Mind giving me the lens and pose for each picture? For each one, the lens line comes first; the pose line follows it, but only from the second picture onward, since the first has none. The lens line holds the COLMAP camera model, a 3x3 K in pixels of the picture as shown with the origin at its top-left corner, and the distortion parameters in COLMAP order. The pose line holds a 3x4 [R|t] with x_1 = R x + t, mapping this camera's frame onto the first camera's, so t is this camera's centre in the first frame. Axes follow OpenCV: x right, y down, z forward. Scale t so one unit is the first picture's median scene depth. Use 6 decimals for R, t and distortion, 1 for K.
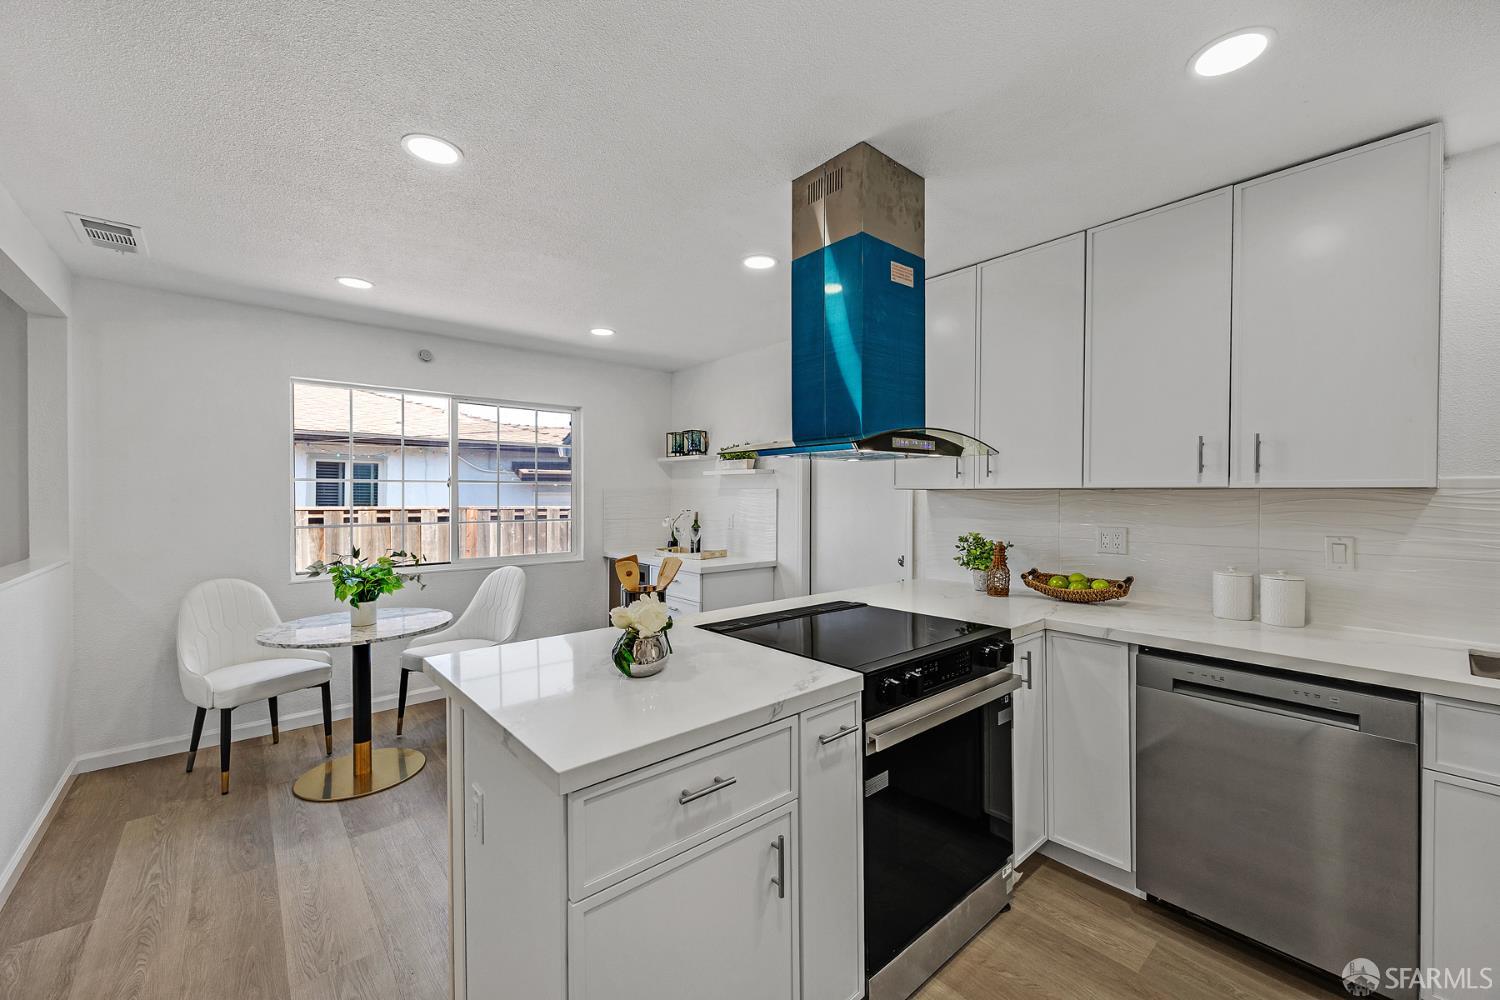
lens RADIAL K [[579.3, 0, 742.6], [0, 579.3, 502.6], [0, 0, 1]] dist [0.001396, 0.000318]
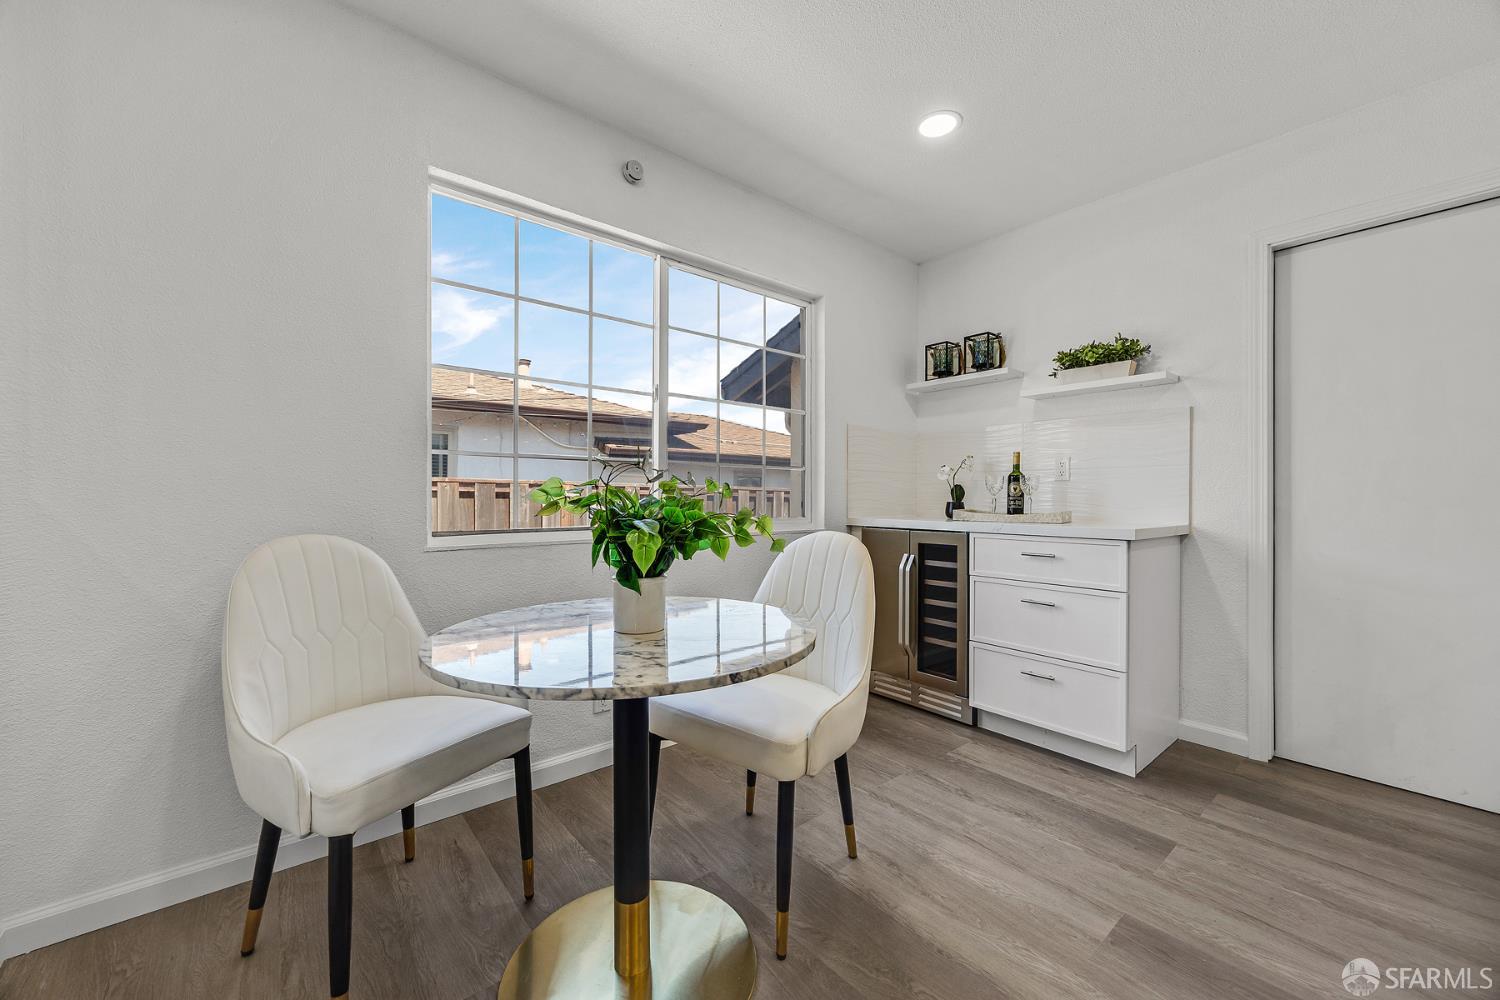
lens RADIAL K [[579.3, 0, 751.9], [0, 579.3, 500.6], [0, 0, 1]] dist [0.001396, 0.000318]
pose [[0.999696, 0.001116, -0.024626, -0.370763], [-0.001269, 0.999980, -0.006228, 0.076764], [0.024618, 0.006258, 0.999677, 0.375004]]
